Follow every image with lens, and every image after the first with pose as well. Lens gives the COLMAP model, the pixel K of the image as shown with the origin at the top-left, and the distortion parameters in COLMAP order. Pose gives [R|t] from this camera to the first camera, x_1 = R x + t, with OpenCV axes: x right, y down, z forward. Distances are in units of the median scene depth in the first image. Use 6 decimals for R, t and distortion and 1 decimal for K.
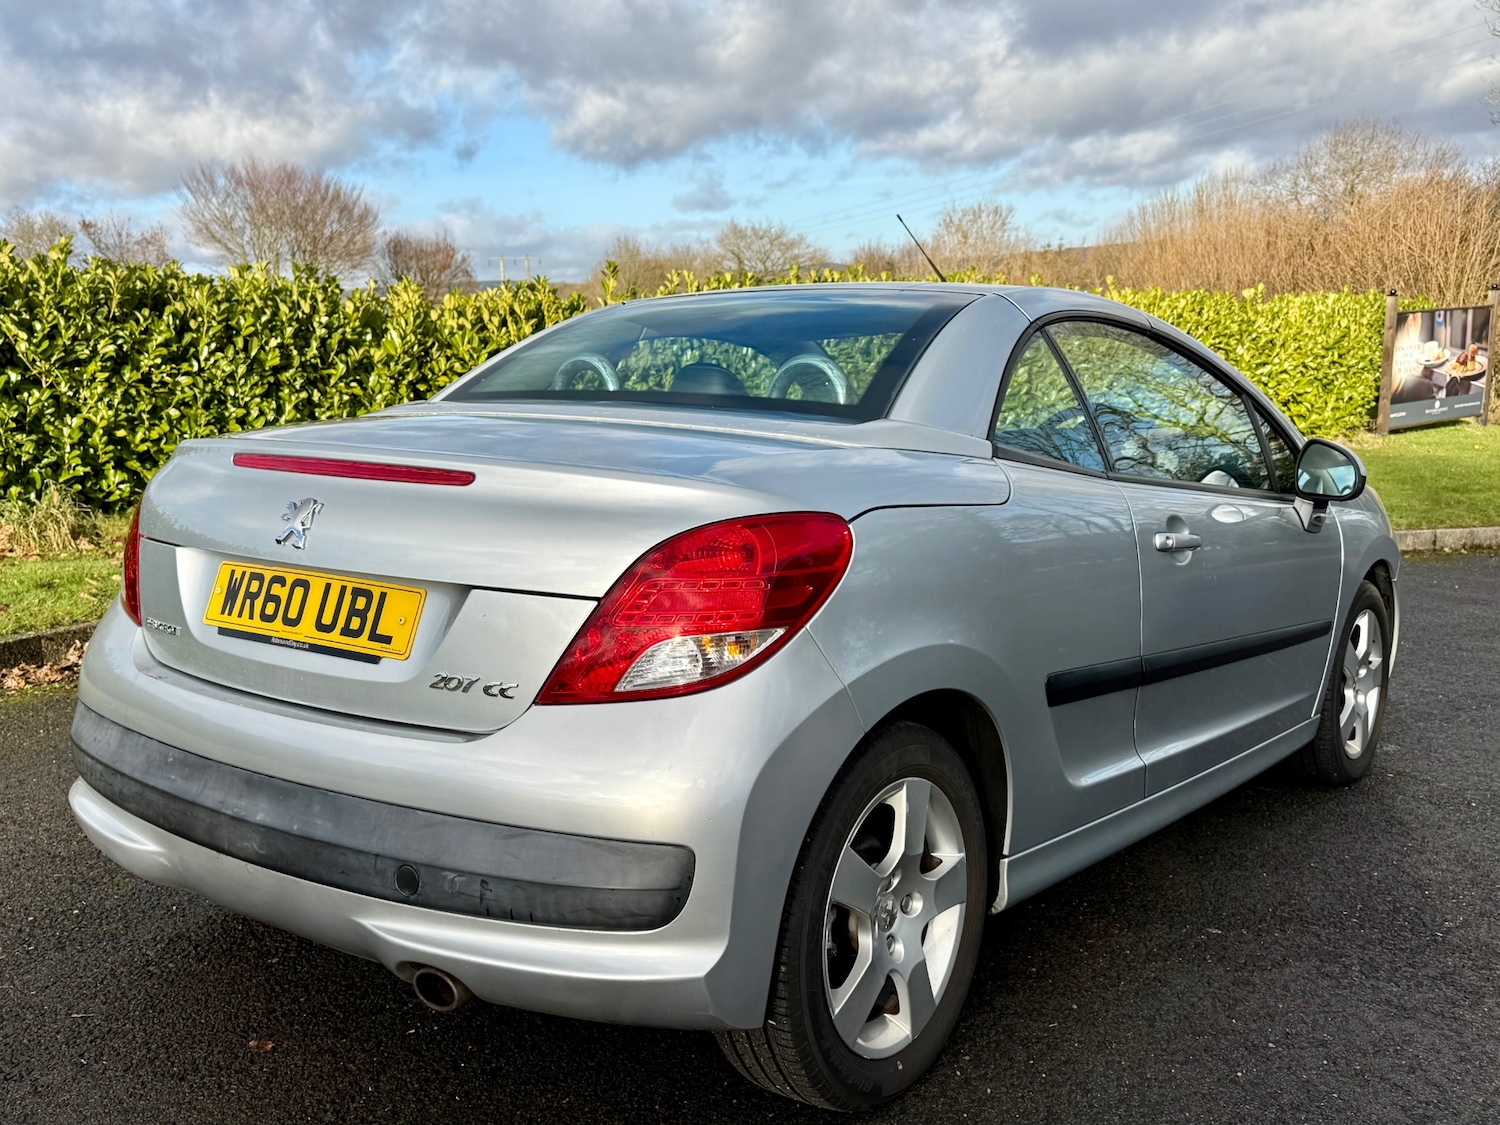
lens RADIAL K [[1493.4, 0, 750.0], [0, 1493.4, 562.5], [0, 0, 1]] dist [0.159878, -0.374056]
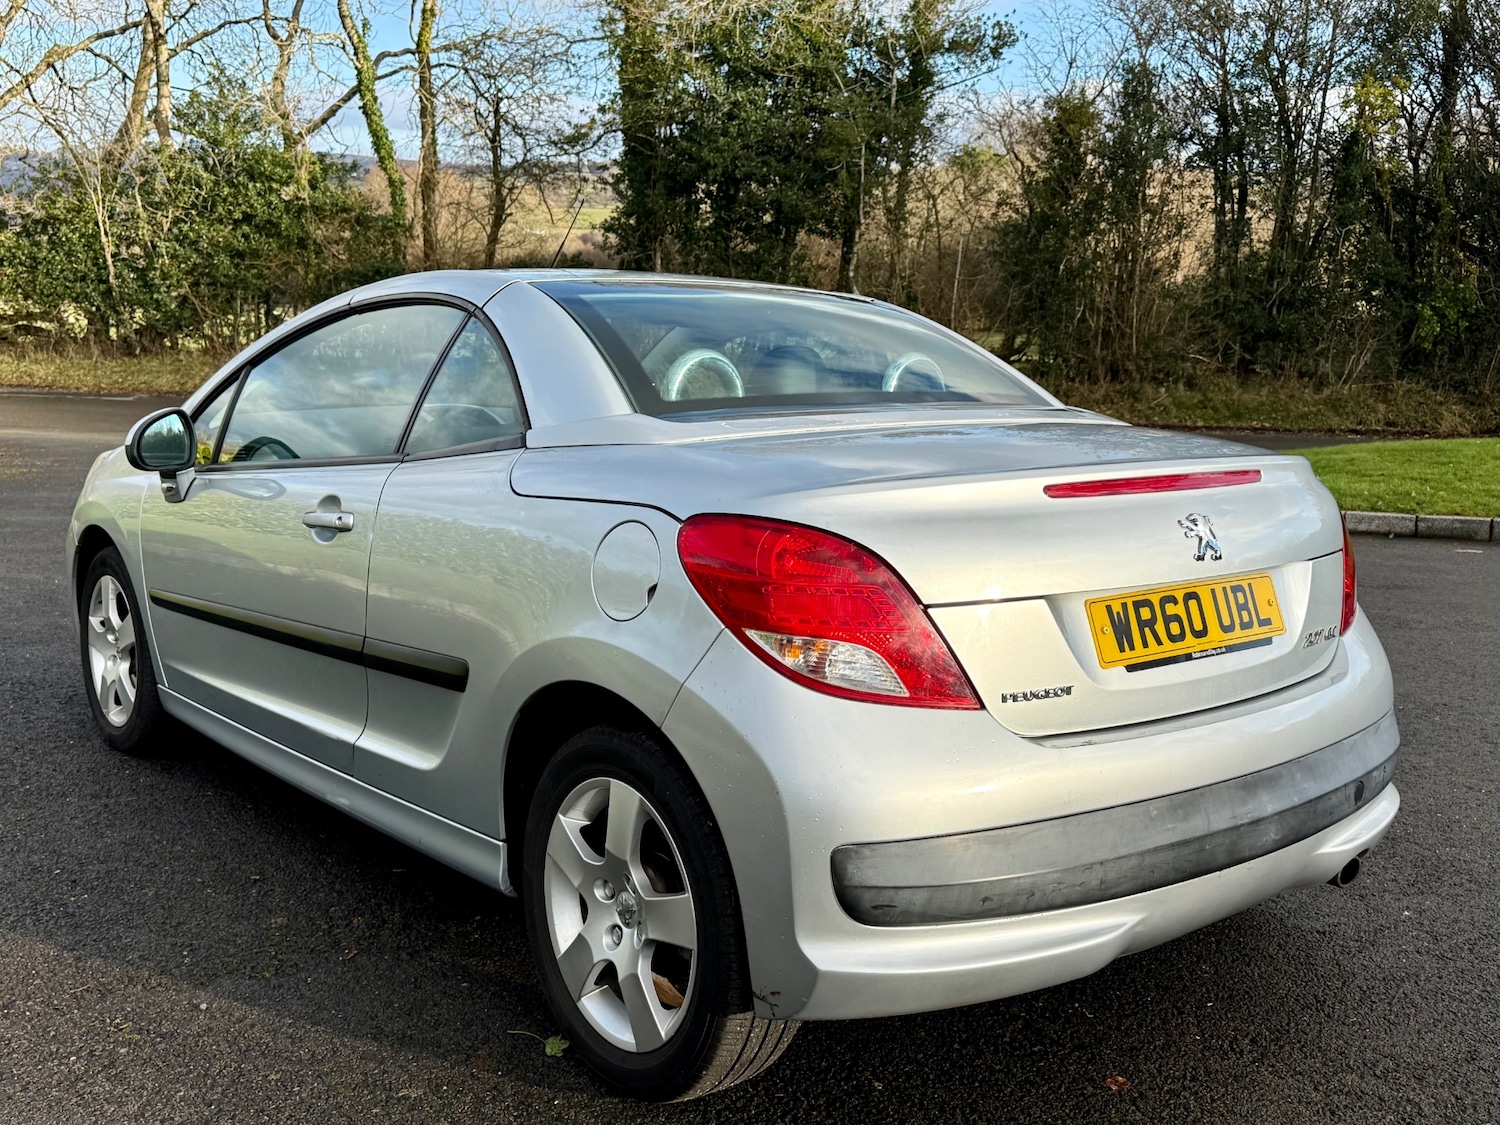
lens RADIAL K [[1474.9, 0, 750.0], [0, 1474.9, 562.5], [0, 0, 1]] dist [0.210827, -0.467767]
pose [[0.217854, -0.149224, 0.964506, -0.344143], [0.106496, 0.985976, 0.128491, -0.044124], [-0.970154, 0.074723, 0.230691, 0.268973]]
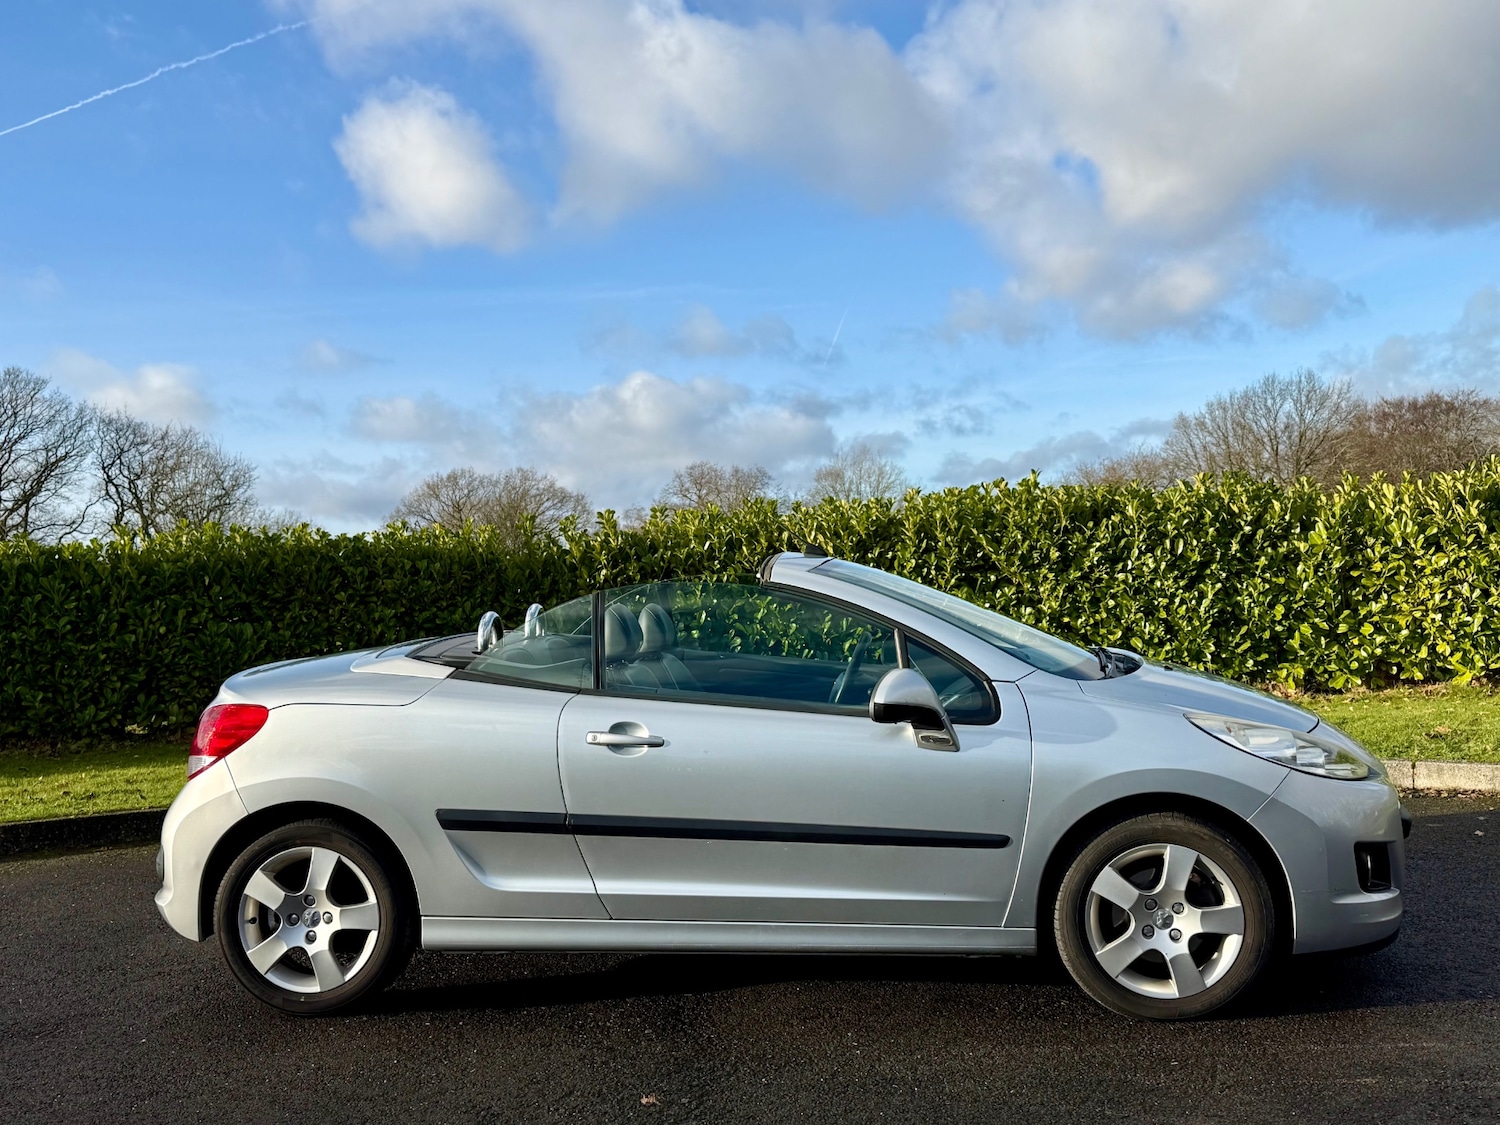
lens RADIAL K [[1474.9, 0, 750.0], [0, 1474.9, 562.5], [0, 0, 1]] dist [0.210827, -0.467767]
pose [[0.518138, -0.024884, -0.854935, 0.511621], [-0.062985, 0.995753, -0.067155, -0.030876], [0.852975, 0.088644, 0.514370, 0.116421]]
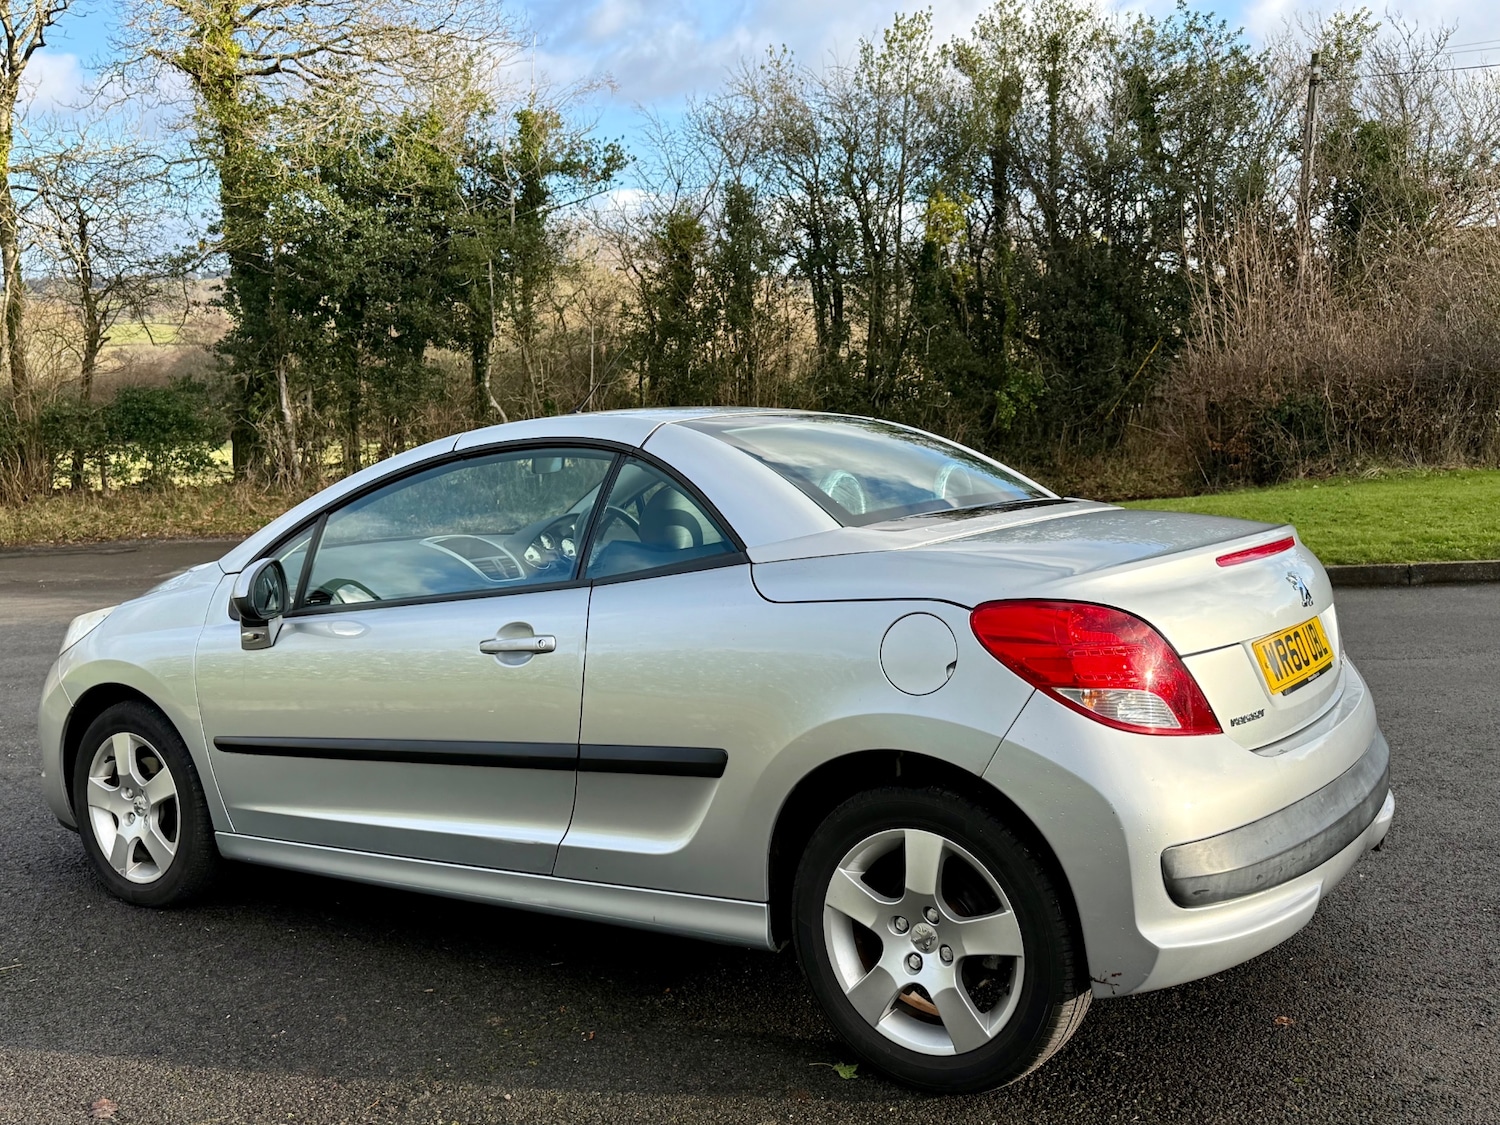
lens RADIAL K [[1474.9, 0, 750.0], [0, 1474.9, 562.5], [0, 0, 1]] dist [0.210827, -0.467767]
pose [[-0.063512, -0.090305, 0.993887, -0.408071], [0.164851, 0.981267, 0.099693, -0.067544], [-0.984271, 0.170175, -0.047436, 0.391024]]
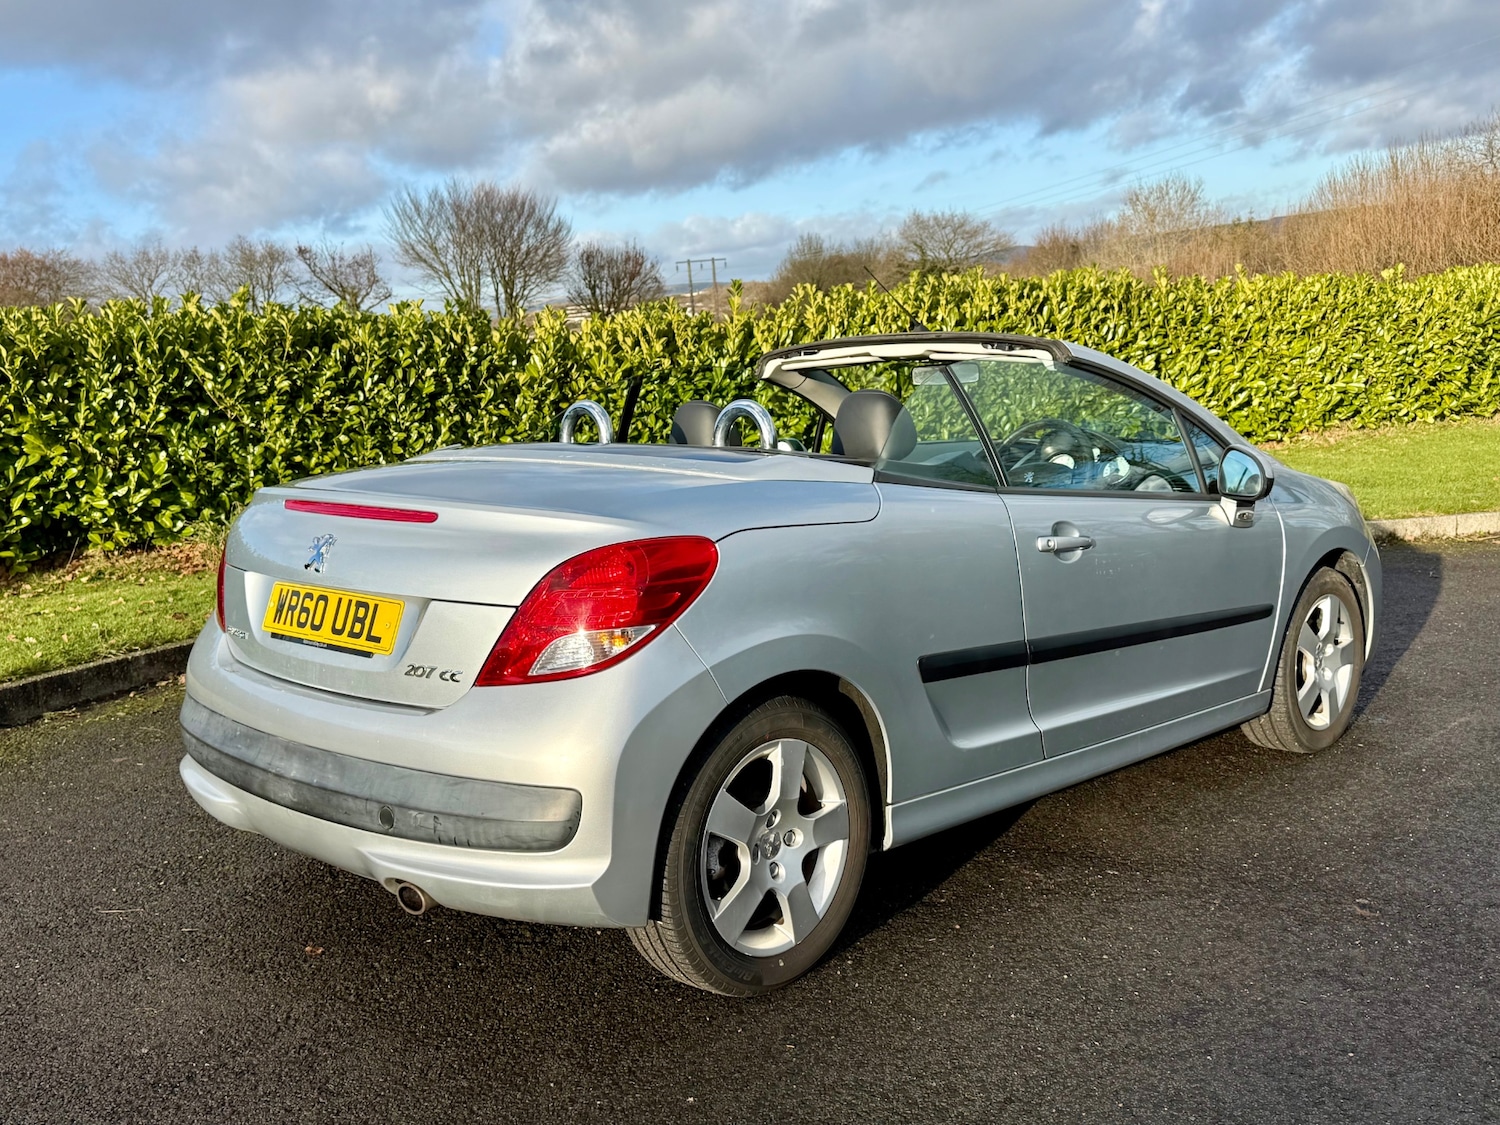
lens RADIAL K [[1474.4, 0, 754.1], [0, 1474.4, 581.4], [0, 0, 1]] dist [0.201302, -0.441805]
pose [[0.991350, -0.024359, -0.128966, 0.062453], [0.026726, 0.999504, 0.016657, -0.003173], [0.128496, -0.019960, 0.991509, -0.062841]]
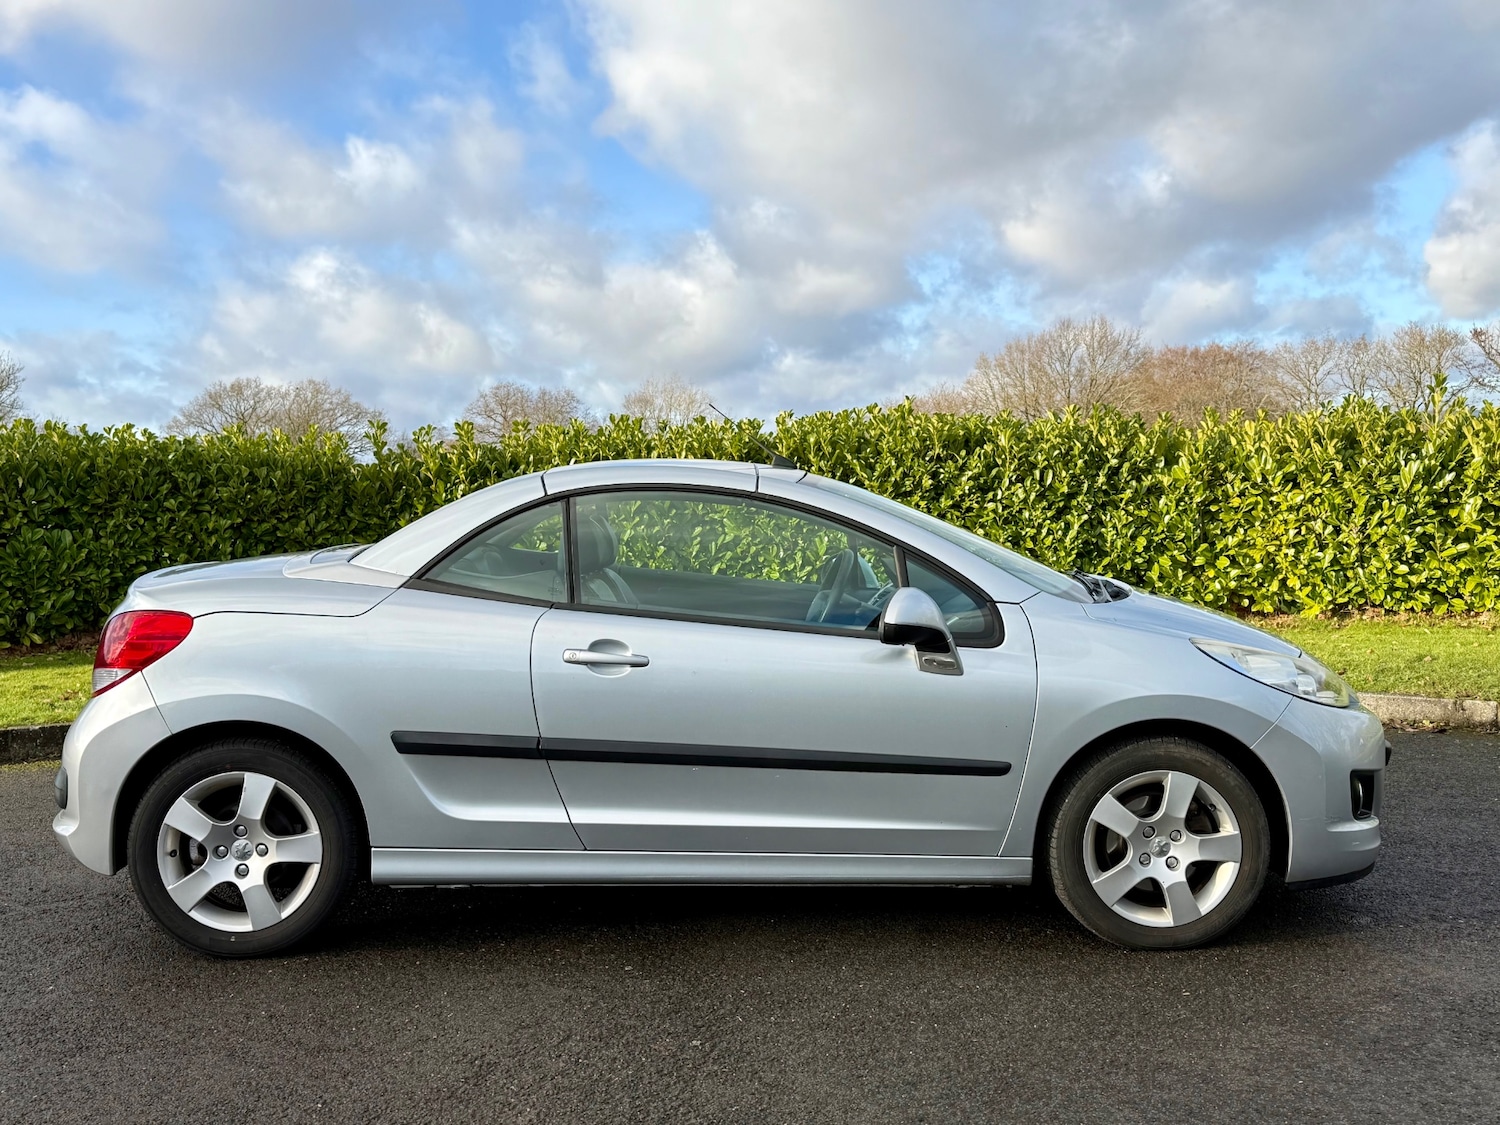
lens RADIAL K [[1474.4, 0, 754.1], [0, 1474.4, 581.4], [0, 0, 1]] dist [0.201302, -0.441805]
pose [[0.630812, 0.038680, -0.774971, 0.449299], [-0.081331, 0.996551, -0.016462, -0.022992], [0.771662, 0.073414, 0.631782, 0.088899]]
